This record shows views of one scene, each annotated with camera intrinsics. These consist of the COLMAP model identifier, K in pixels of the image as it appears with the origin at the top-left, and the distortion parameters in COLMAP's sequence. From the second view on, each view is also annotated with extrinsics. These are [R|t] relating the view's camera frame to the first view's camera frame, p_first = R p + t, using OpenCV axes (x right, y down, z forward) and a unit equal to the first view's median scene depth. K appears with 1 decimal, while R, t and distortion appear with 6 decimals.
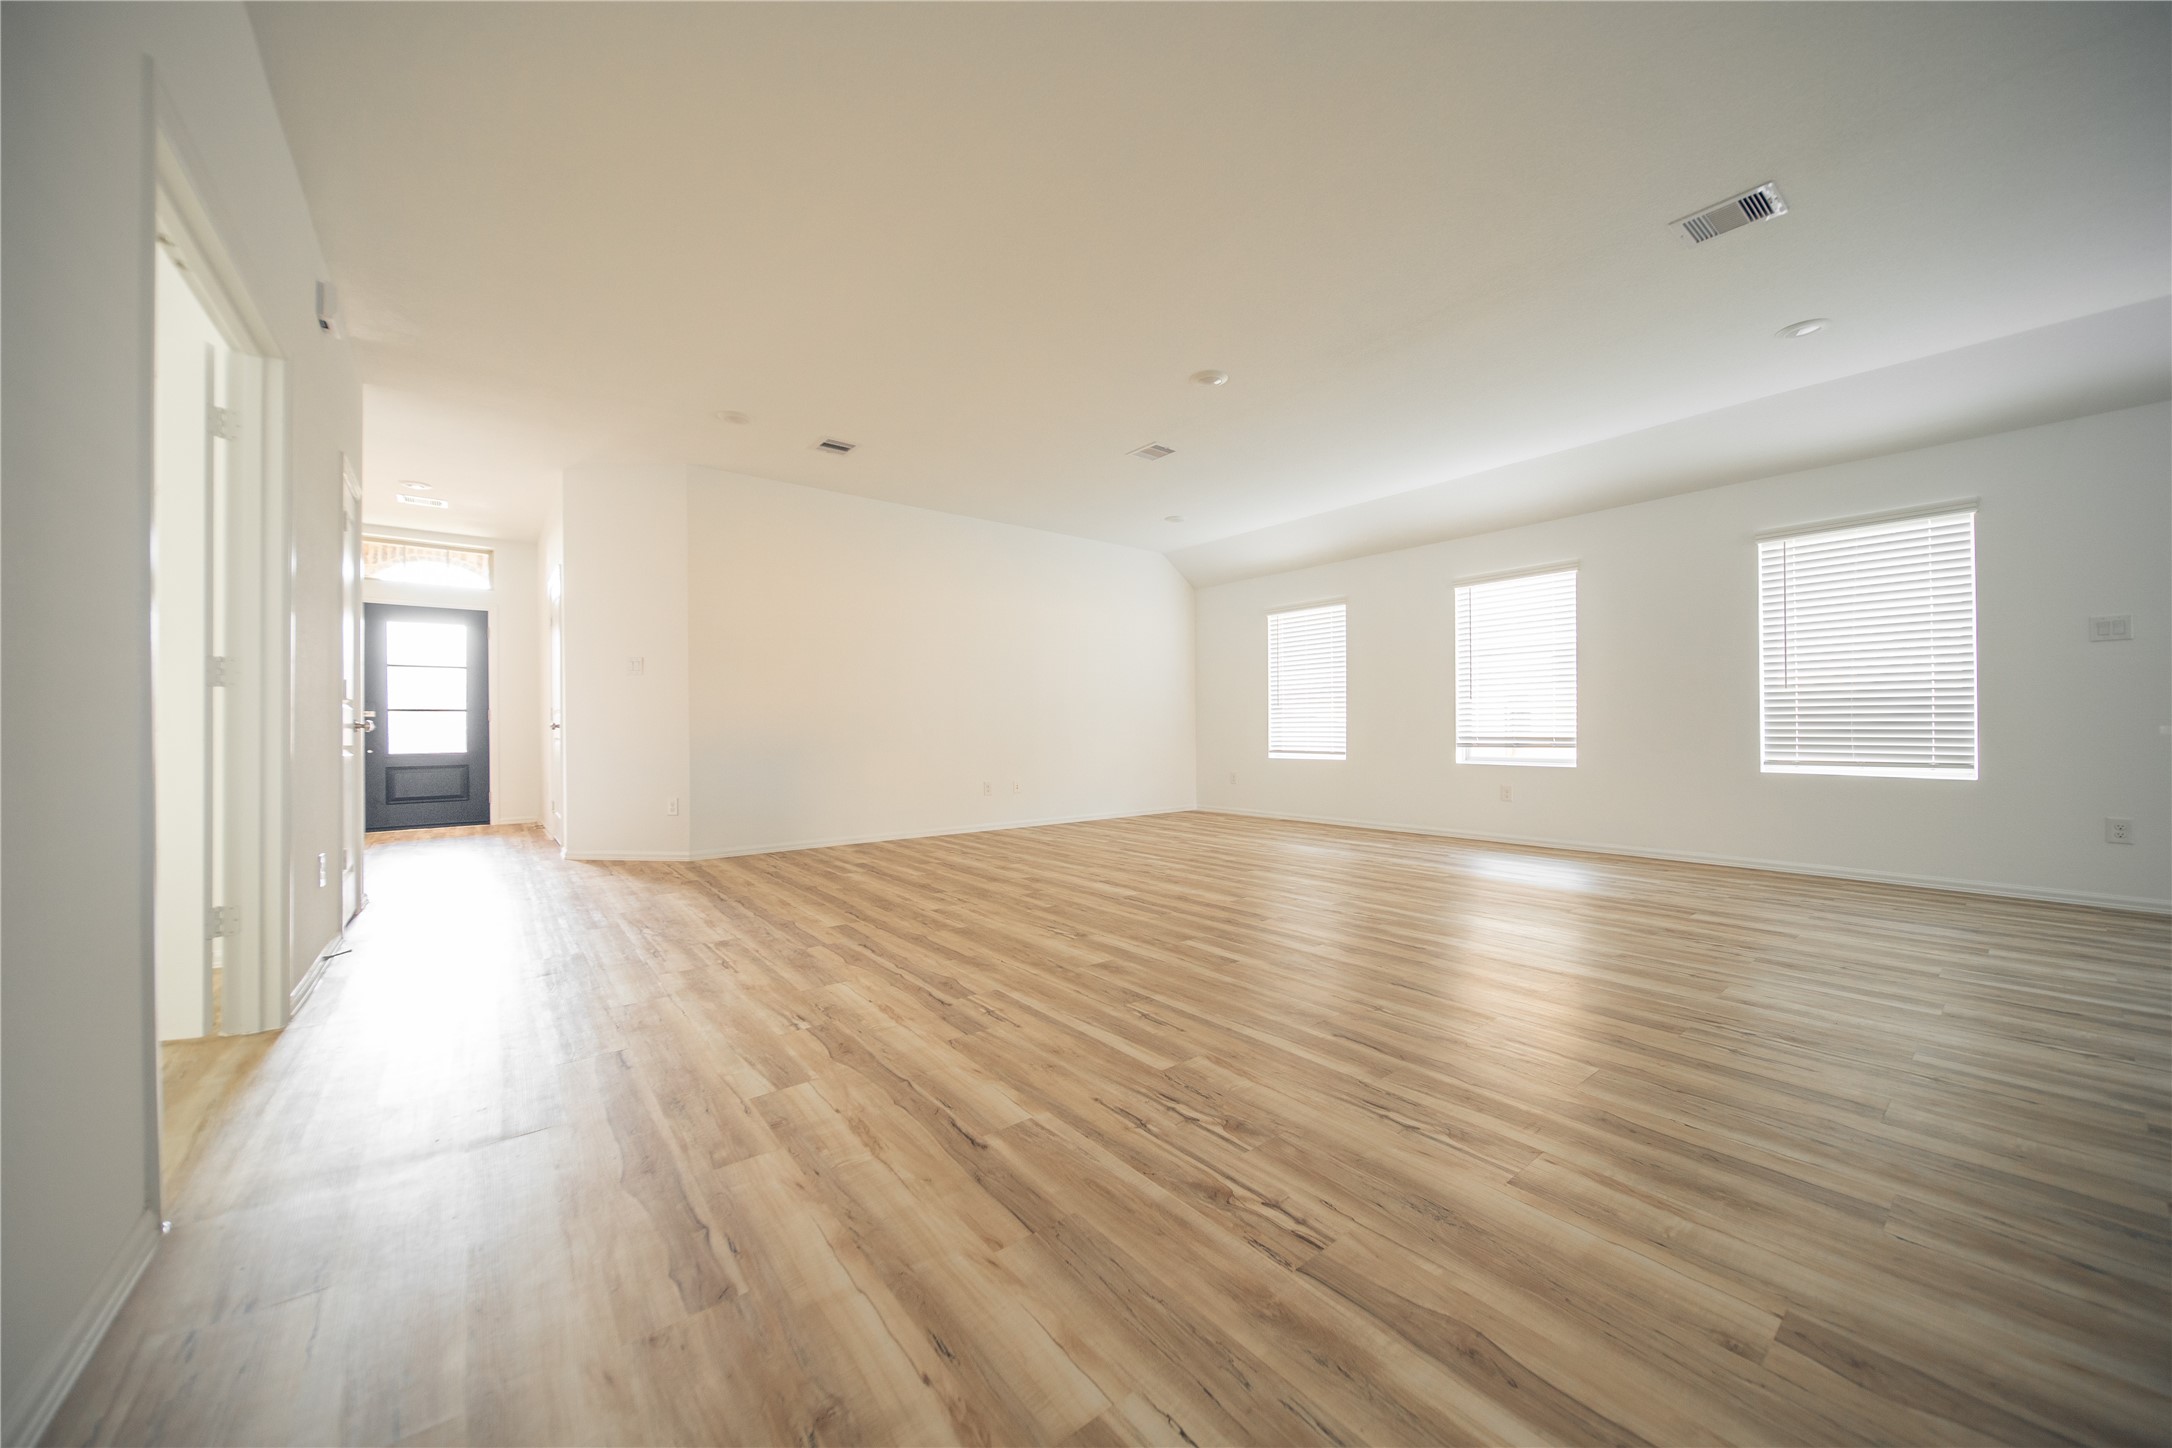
lens RADIAL K [[748.0, 0, 1086.0], [0, 748.0, 724.0], [0, 0, 1]] dist [-0.000410, -0.000042]
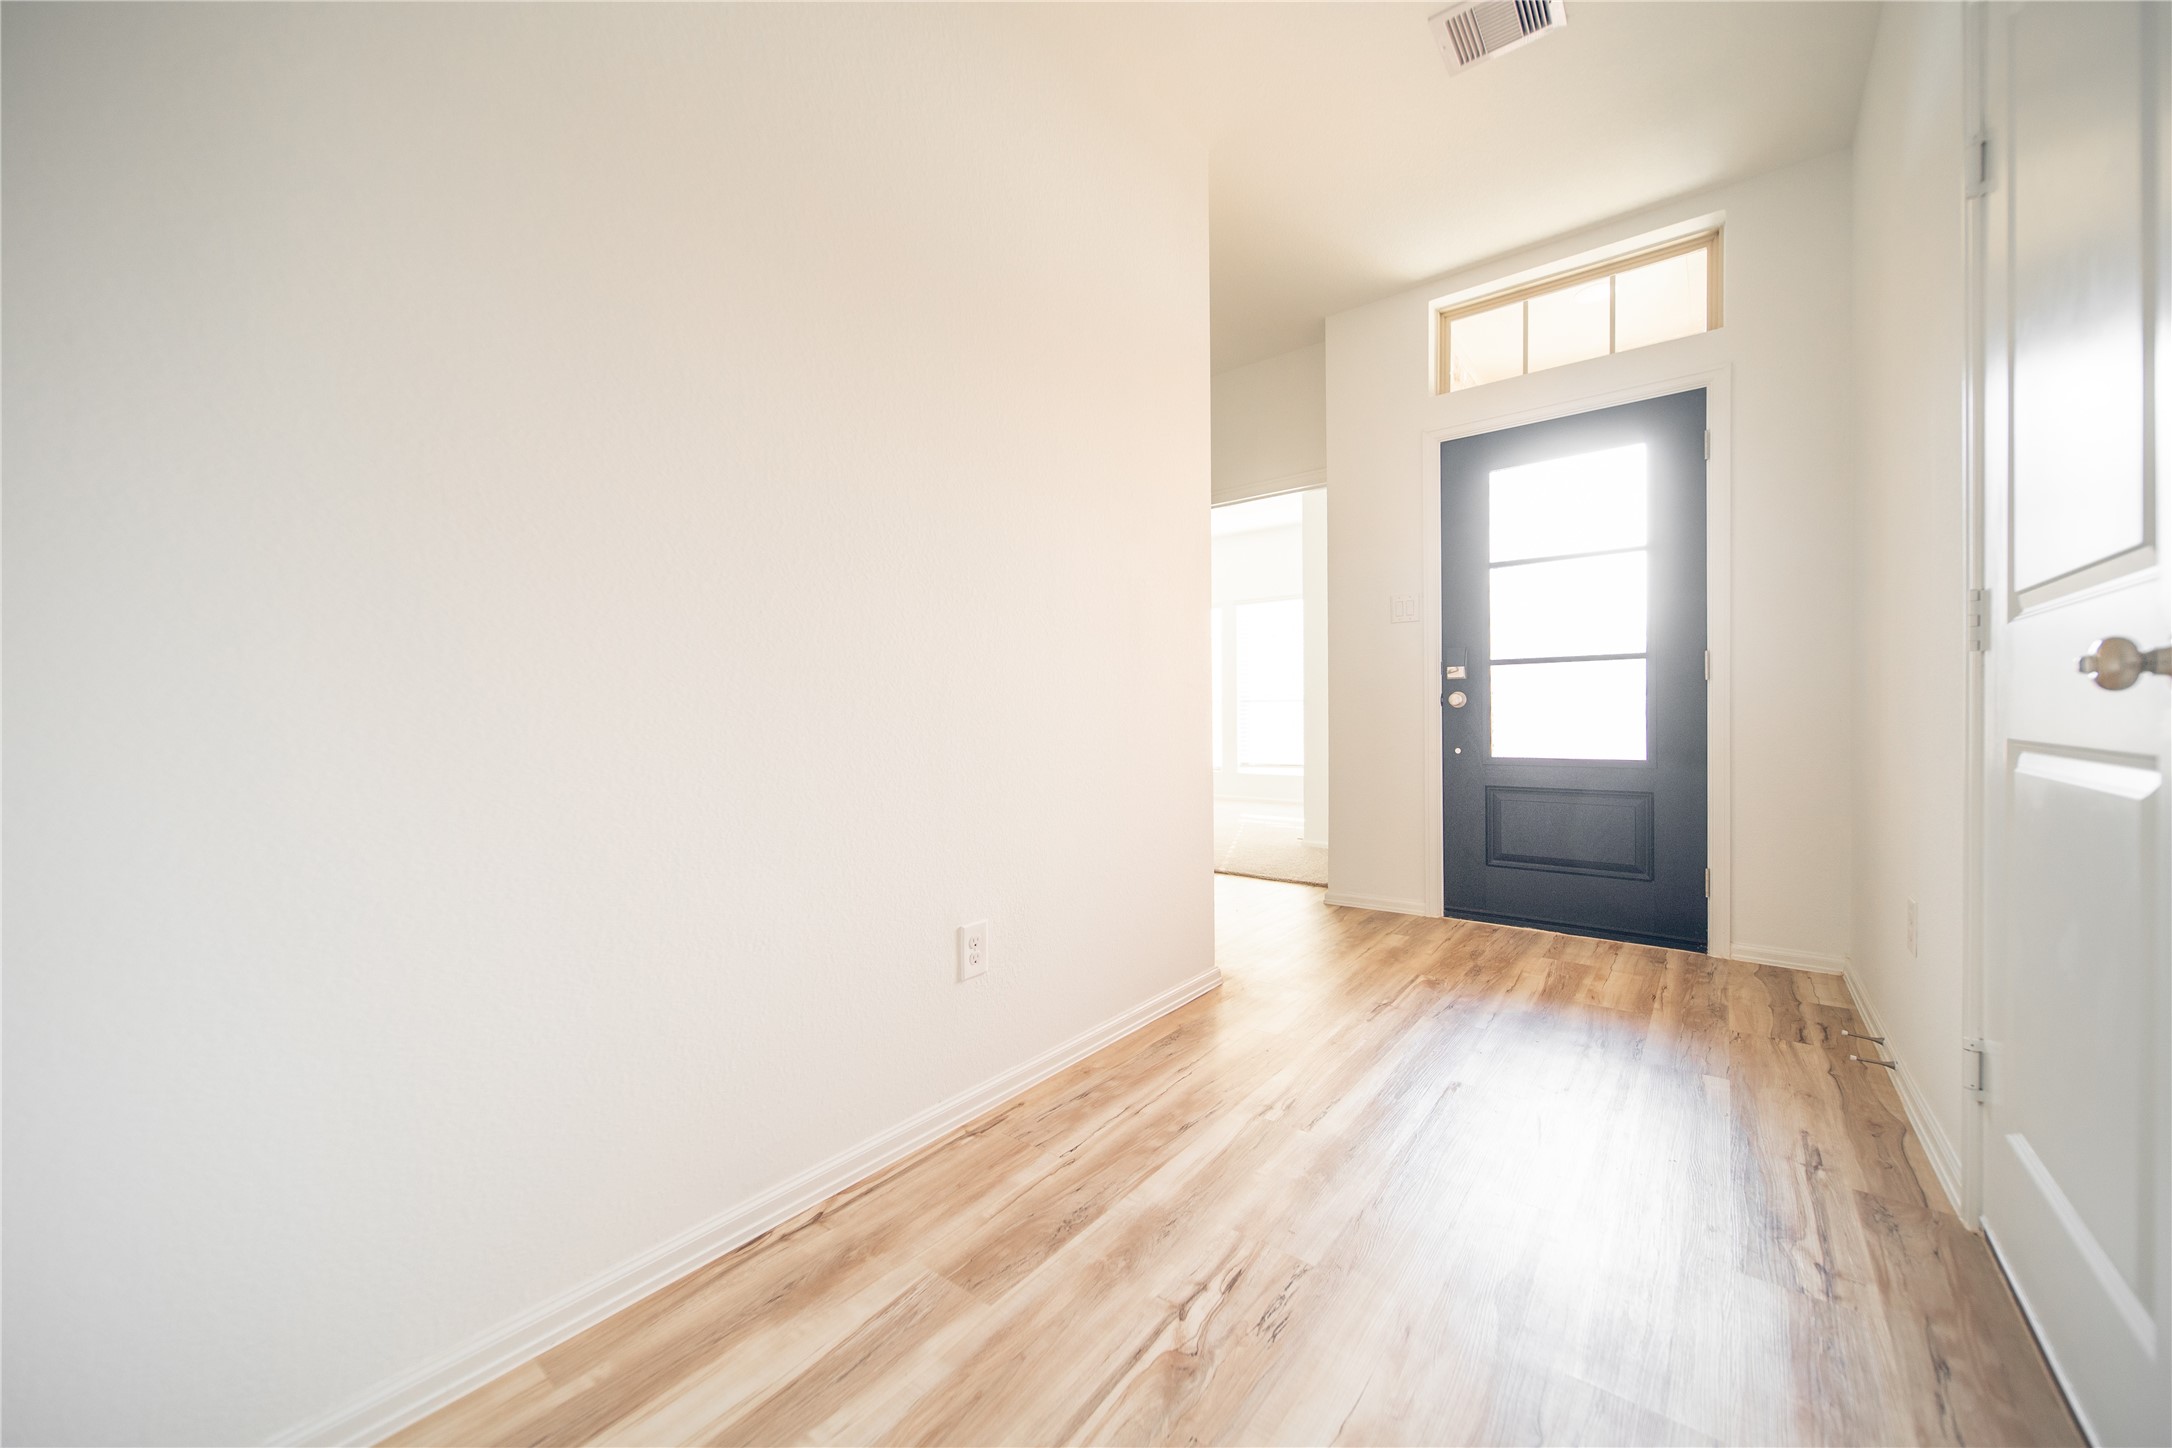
lens RADIAL K [[793.9, 0, 1086.0], [0, 793.9, 724.0], [0, 0, 1]] dist [0.000248, 0.000036]
pose [[0.209274, 0.013661, -0.977762, -0.495454], [0.010988, 0.999806, 0.016321, 0.008088], [0.977795, -0.014159, 0.209083, 0.640735]]
